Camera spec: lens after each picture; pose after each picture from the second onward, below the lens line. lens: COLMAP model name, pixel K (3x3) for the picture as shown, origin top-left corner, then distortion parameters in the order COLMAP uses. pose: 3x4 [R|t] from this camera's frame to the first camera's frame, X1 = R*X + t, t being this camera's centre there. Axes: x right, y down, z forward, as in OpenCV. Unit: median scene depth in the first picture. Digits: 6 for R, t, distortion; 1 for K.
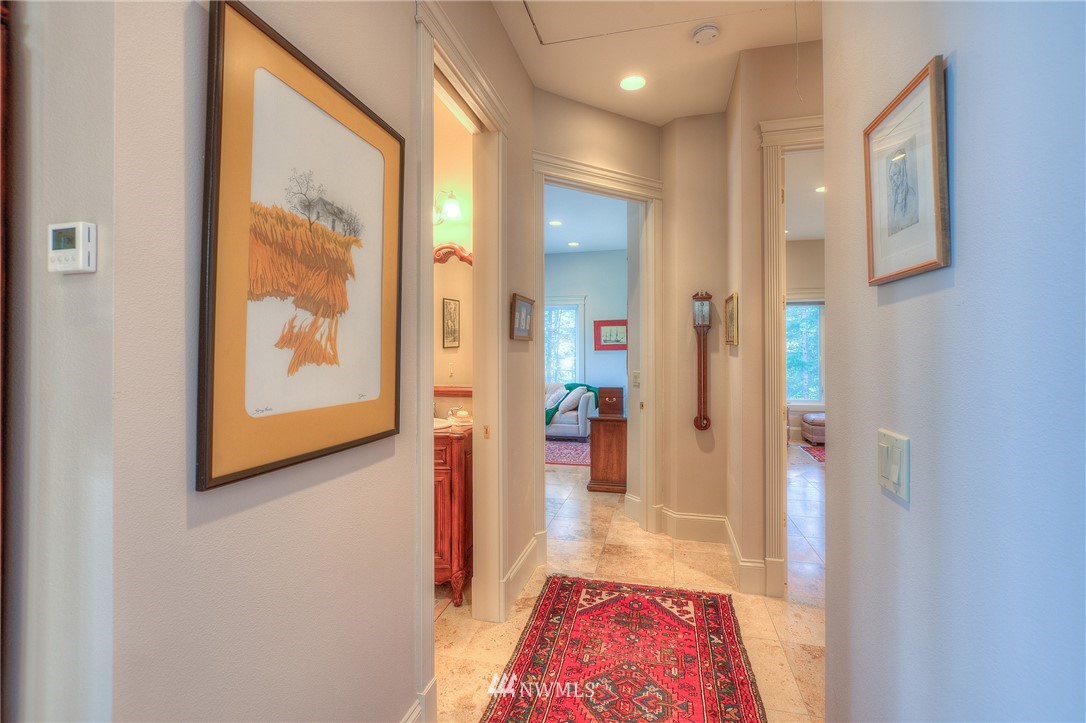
lens RADIAL K [[475.4, 0, 544.9], [0, 475.4, 354.0], [0, 0, 1]] dist [-0.018769, 0.000862]
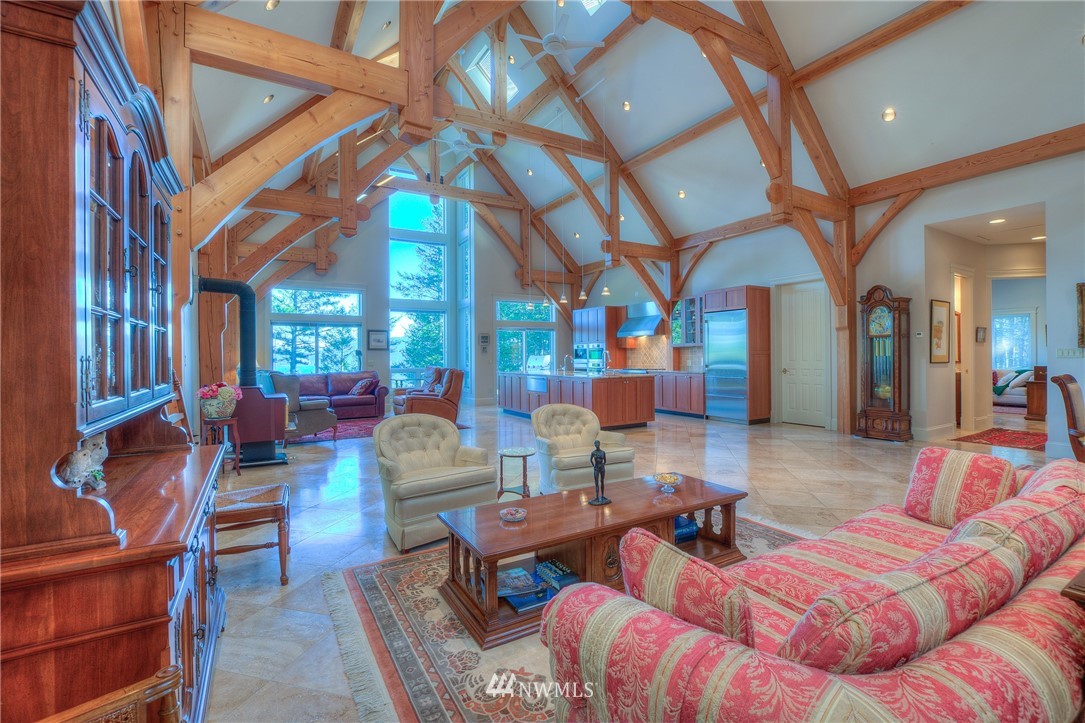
lens RADIAL K [[475.0, 0, 544.4], [0, 475.0, 354.0], [0, 0, 1]] dist [-0.018769, 0.000862]
pose [[0.708618, 0.000201, -0.705593, 0.063705], [-0.000829, 1.000000, -0.000548, 0.039079], [0.705592, 0.000973, 0.708617, -2.373563]]
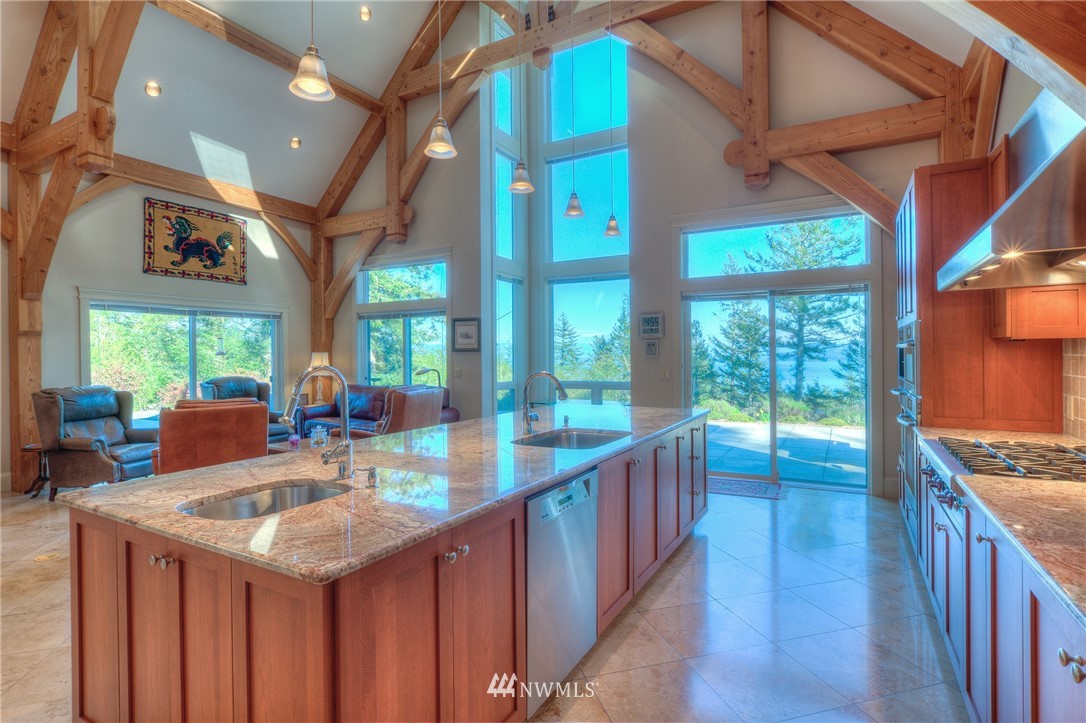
lens RADIAL K [[537.2, 0, 542.2], [0, 537.2, 354.1], [0, 0, 1]] dist [-0.012911, 0.000470]
pose [[-0.264607, 0.011660, -0.964286, -1.009089], [0.006750, 0.999925, 0.010239, 0.000186], [0.964333, -0.003800, -0.264666, 0.084049]]
